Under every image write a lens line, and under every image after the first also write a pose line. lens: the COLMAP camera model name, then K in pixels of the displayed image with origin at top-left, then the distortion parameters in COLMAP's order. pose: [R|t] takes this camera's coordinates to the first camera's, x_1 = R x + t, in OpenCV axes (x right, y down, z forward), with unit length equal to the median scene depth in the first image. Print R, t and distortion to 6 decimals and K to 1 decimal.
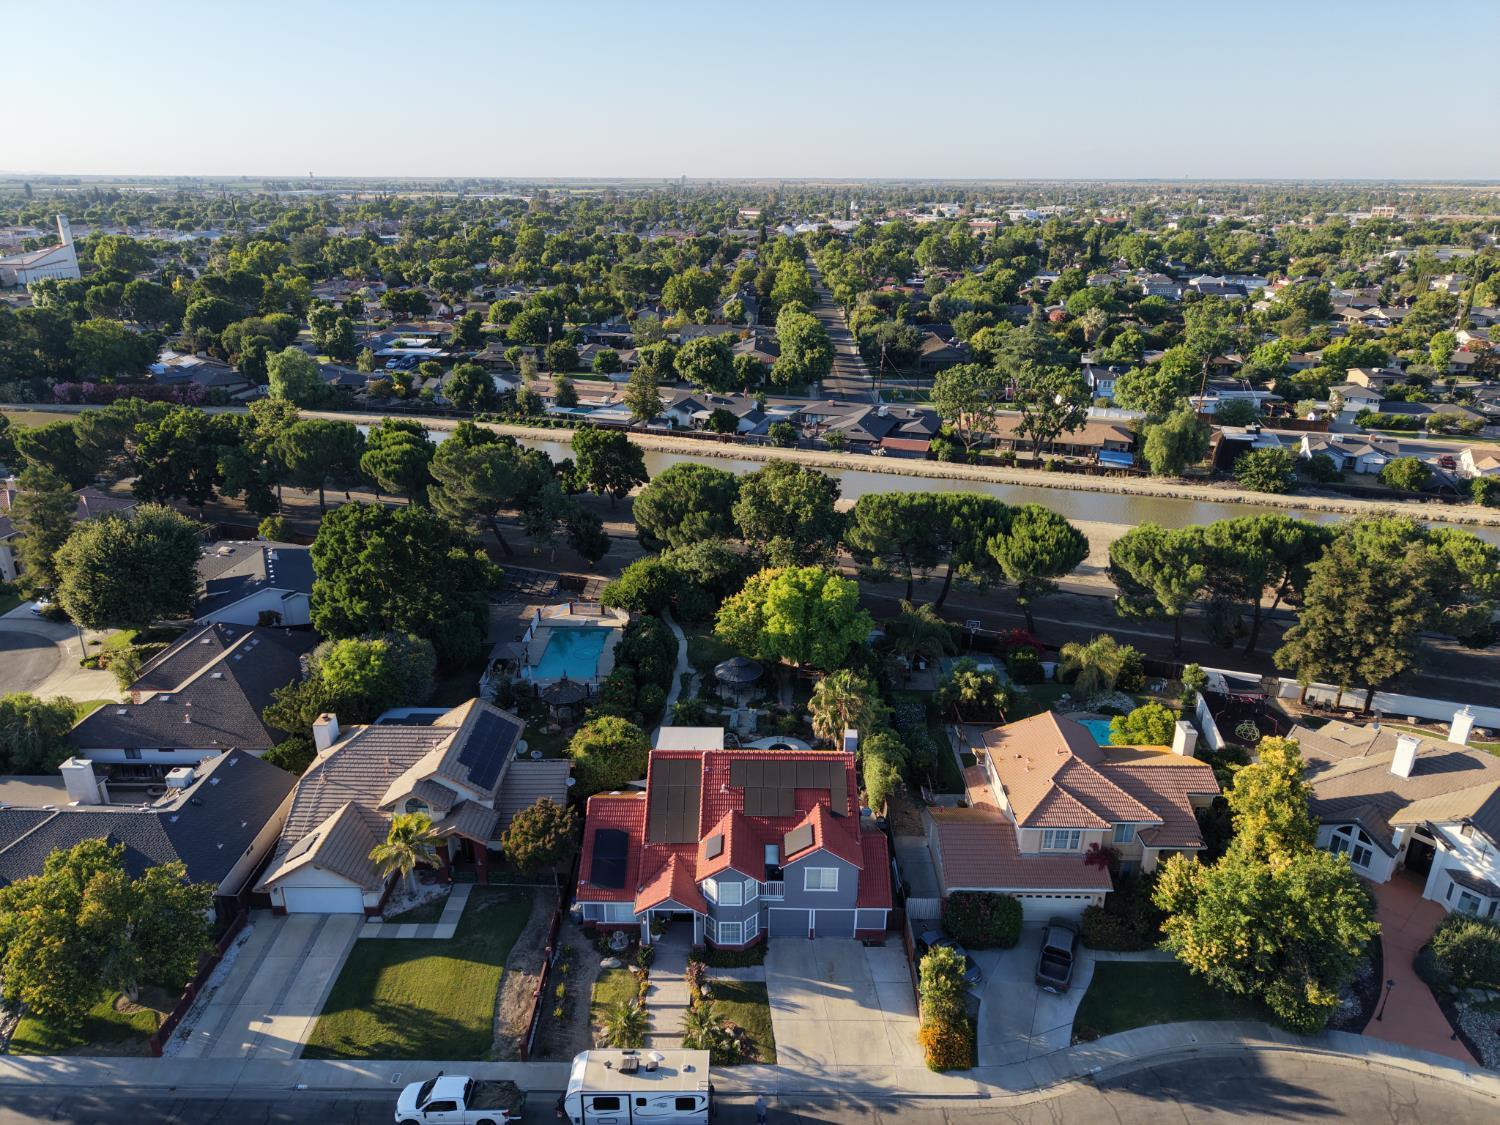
lens RADIAL K [[1025.2, 0, 749.3], [0, 1025.2, 523.3], [0, 0, 1]] dist [-0.006603, -0.003235]
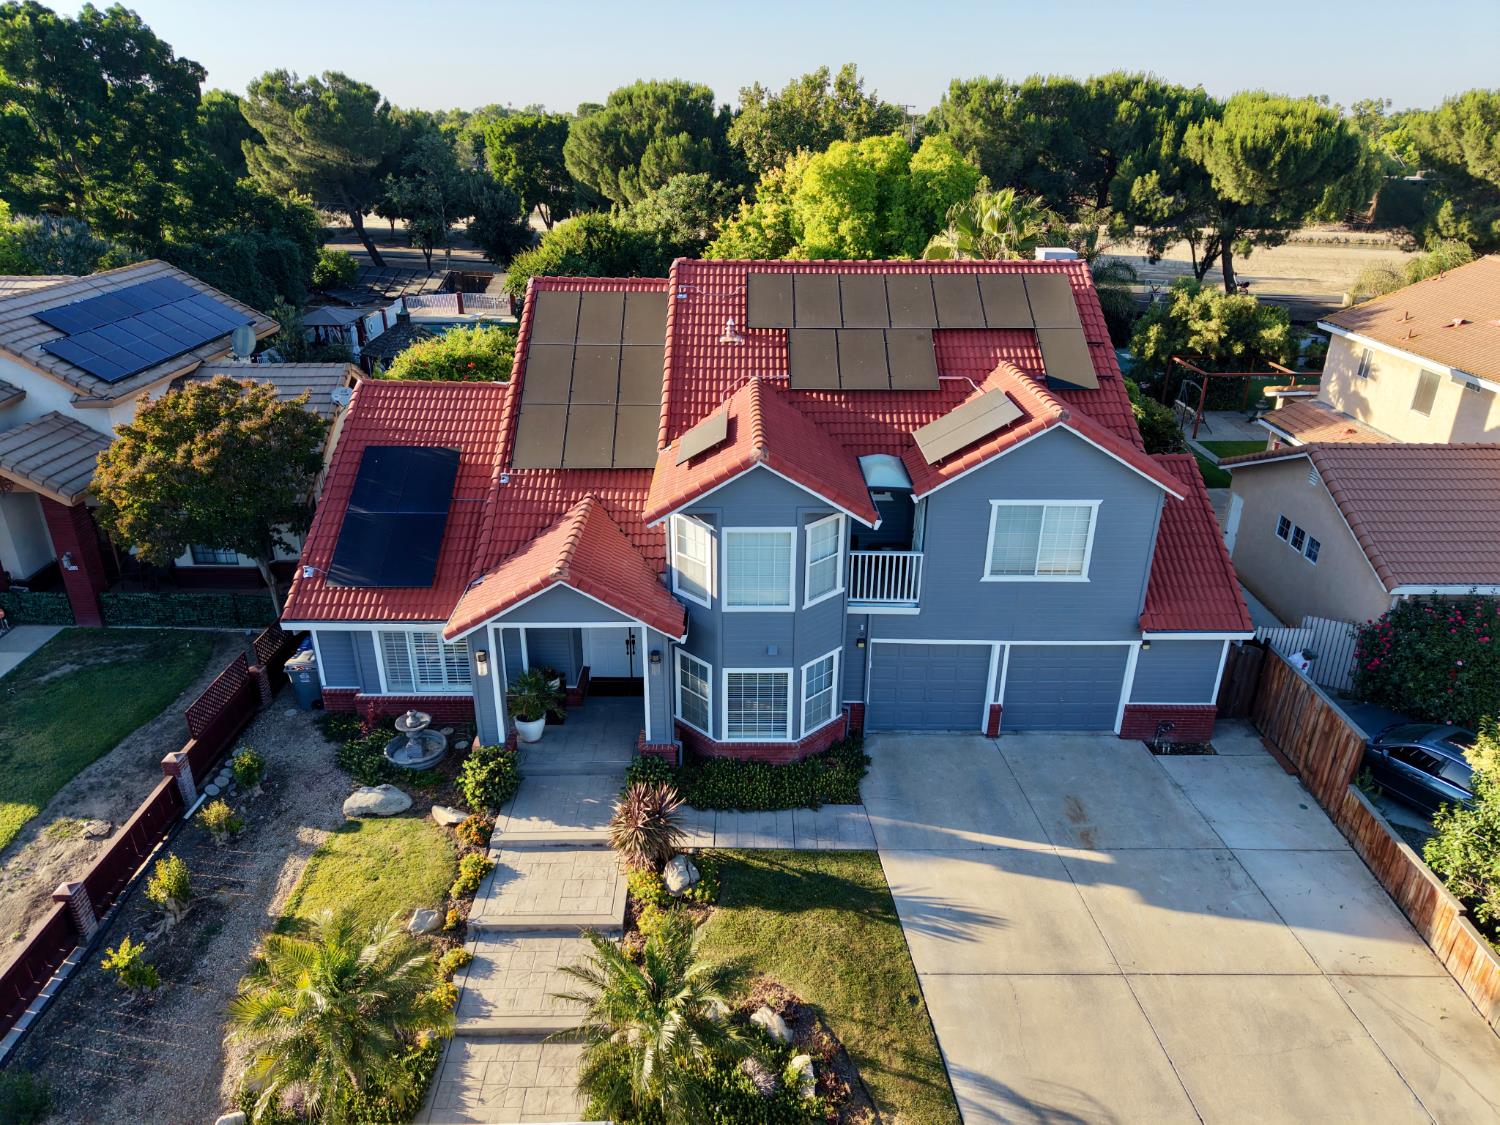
lens RADIAL K [[1008.4, 0, 750.0], [0, 1008.4, 562.5], [0, 0, 1]] dist [0.007257, 0.001097]
pose [[0.999836, -0.001932, 0.017993, -0.025943], [0.000528, 0.996975, 0.077727, 0.330359], [-0.018088, -0.077704, 0.996812, 0.689731]]
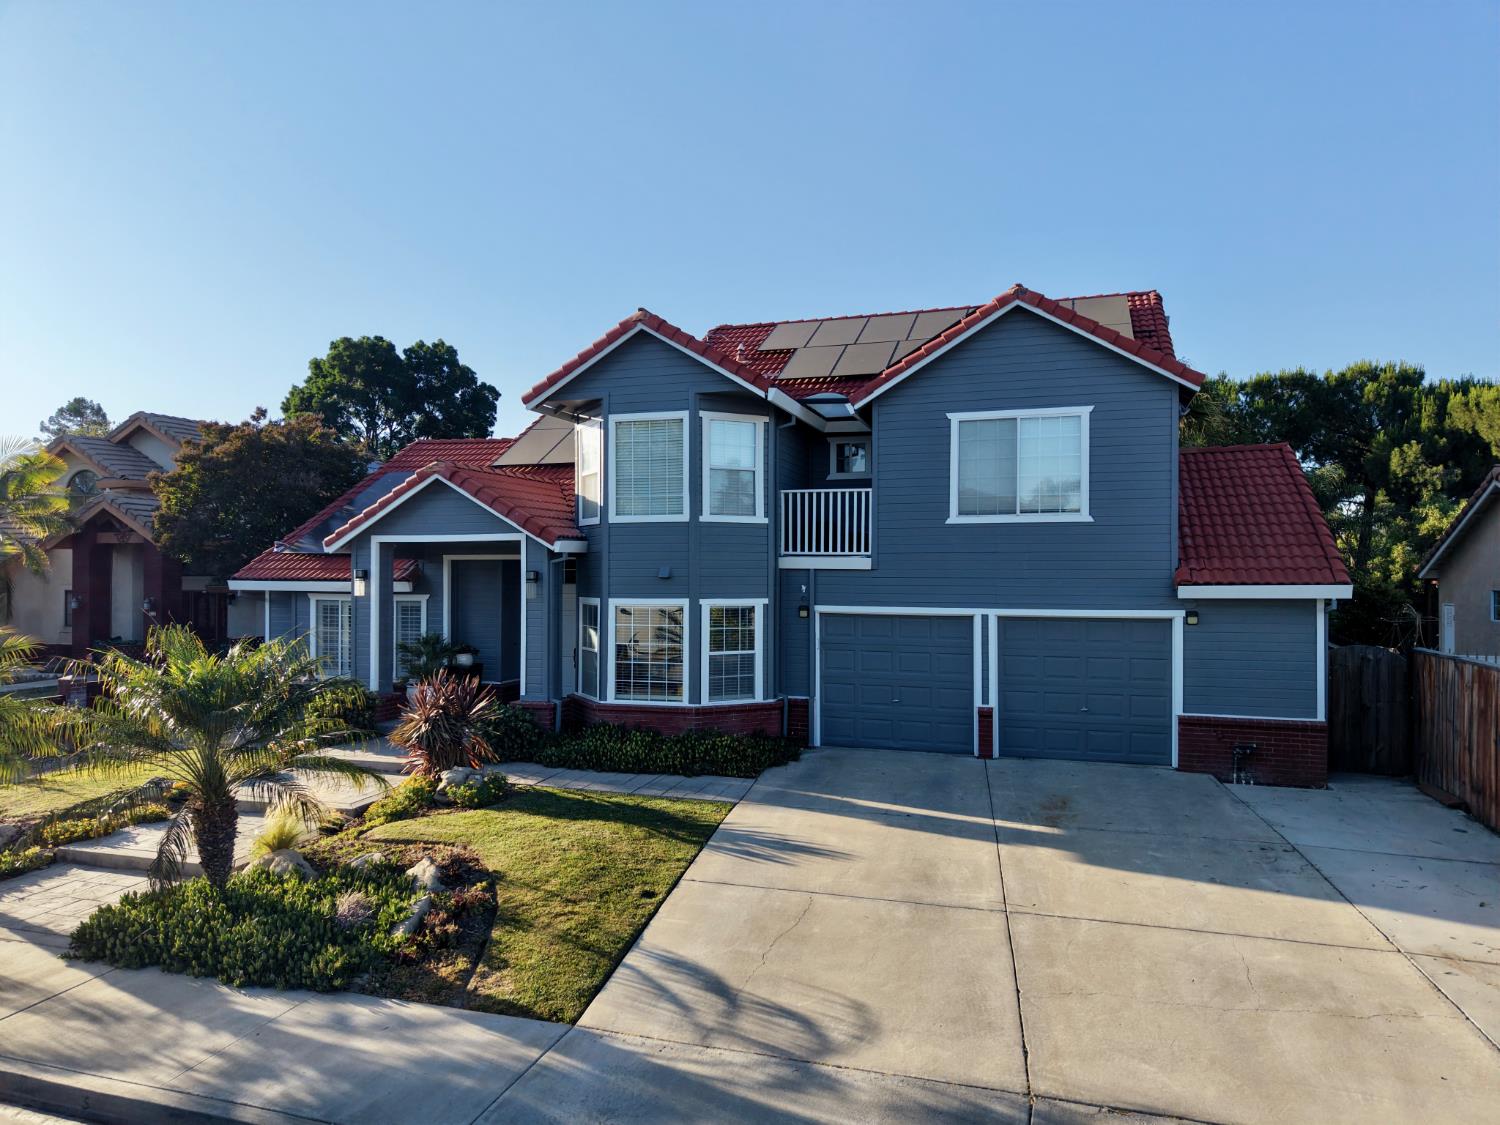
lens RADIAL K [[1010.3, 0, 750.0], [0, 1010.3, 562.5], [0, 0, 1]] dist [-0.001825, -0.003853]
pose [[0.955522, -0.002873, -0.294907, 0.079807], [-0.098745, 0.939120, -0.329093, 0.457359], [0.277899, 0.343577, 0.897066, 0.771074]]
